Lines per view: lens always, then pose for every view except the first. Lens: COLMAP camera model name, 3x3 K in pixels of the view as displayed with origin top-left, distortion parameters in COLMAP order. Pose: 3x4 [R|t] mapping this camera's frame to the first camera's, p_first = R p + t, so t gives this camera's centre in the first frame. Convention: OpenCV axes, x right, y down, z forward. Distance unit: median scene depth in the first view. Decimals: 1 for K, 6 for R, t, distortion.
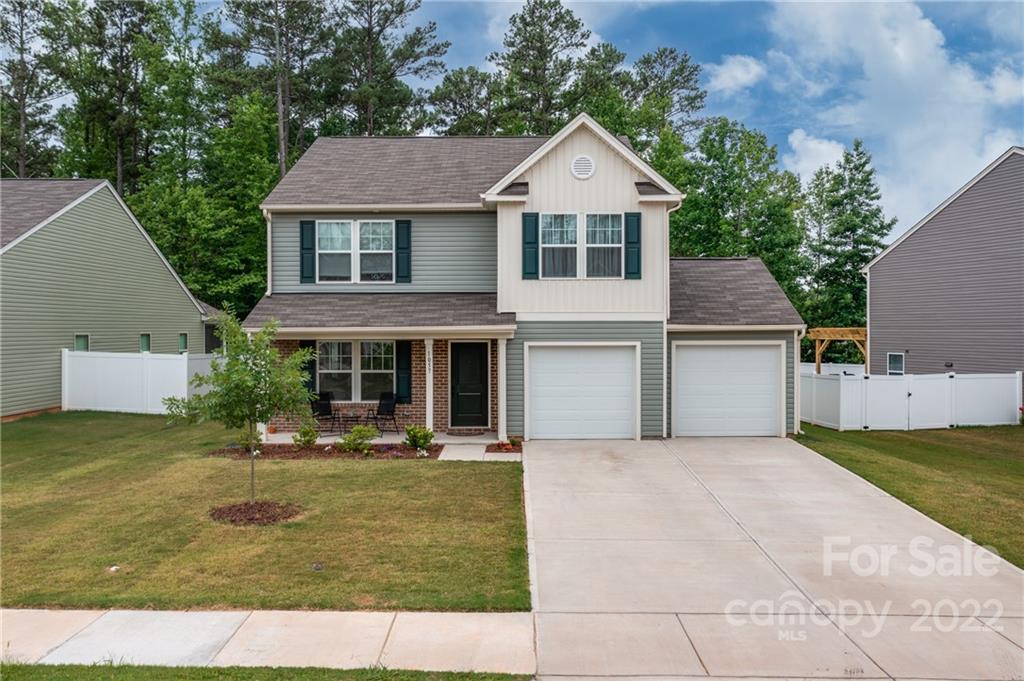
lens RADIAL K [[820.5, 0, 508.4], [0, 820.5, 339.1], [0, 0, 1]] dist [0.004764, -0.002455]
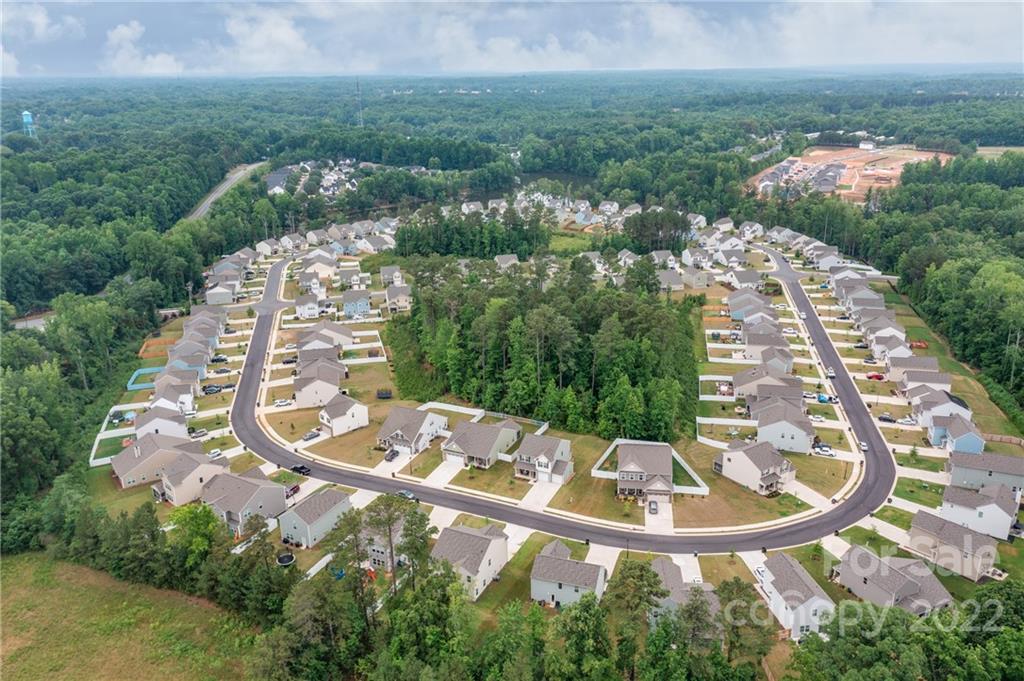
lens RADIAL K [[820.5, 0, 511.0], [0, 820.5, 340.7], [0, 0, 1]] dist [0.004764, -0.002455]
pose [[0.906611, 0.125314, -0.402931, 3.724512], [0.010016, 0.948226, 0.317440, -4.925392], [0.421850, -0.291830, 0.858416, -7.689995]]
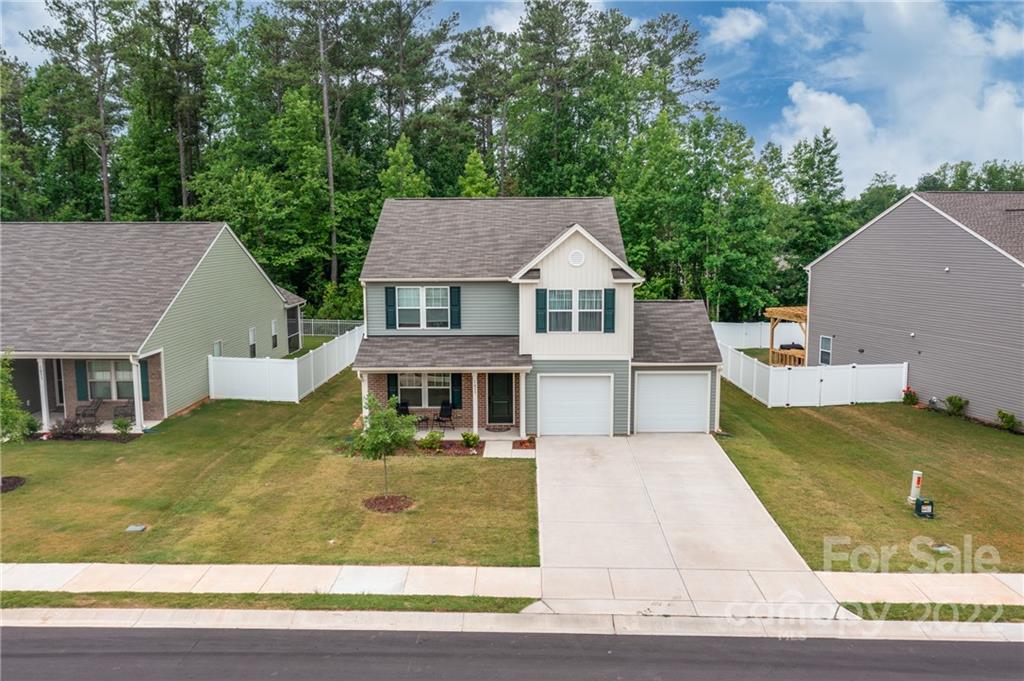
lens RADIAL K [[820.5, 0, 508.2], [0, 820.5, 340.4], [0, 0, 1]] dist [0.004764, -0.002455]
pose [[0.999858, -0.001828, -0.016753, -0.008542], [0.003968, 0.991686, 0.128619, -0.248119], [0.016378, -0.128667, 0.991553, -0.490613]]
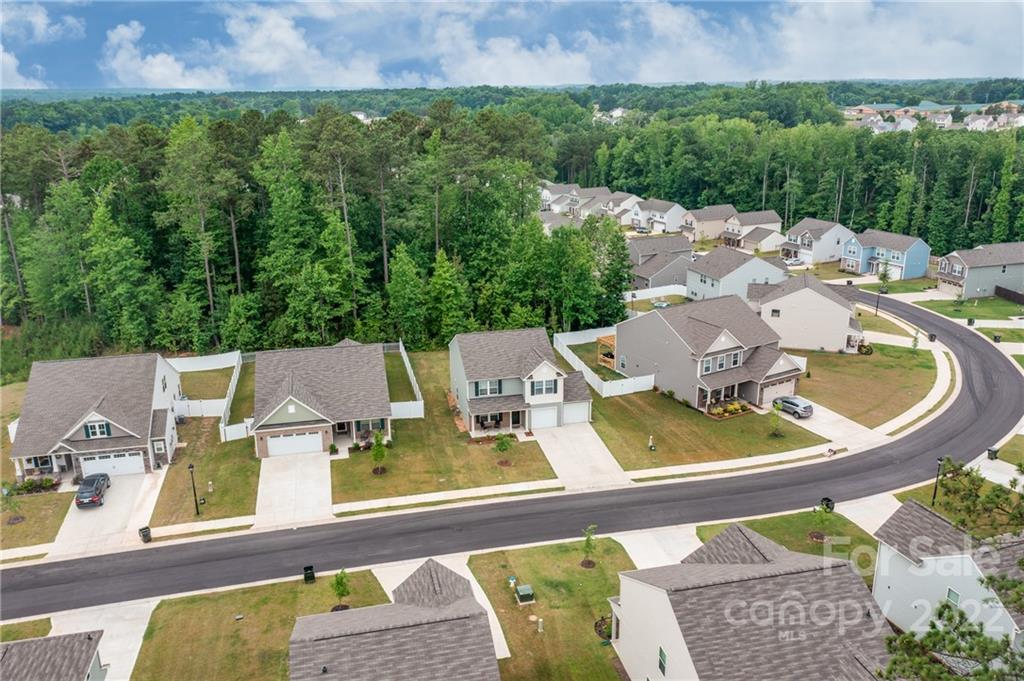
lens RADIAL K [[820.5, 0, 515.9], [0, 820.5, 339.5], [0, 0, 1]] dist [0.004764, -0.002455]
pose [[0.971463, -0.078028, 0.223991, -0.992613], [0.009890, 0.956846, 0.290427, -1.590994], [-0.236987, -0.279924, 0.930312, -2.890618]]
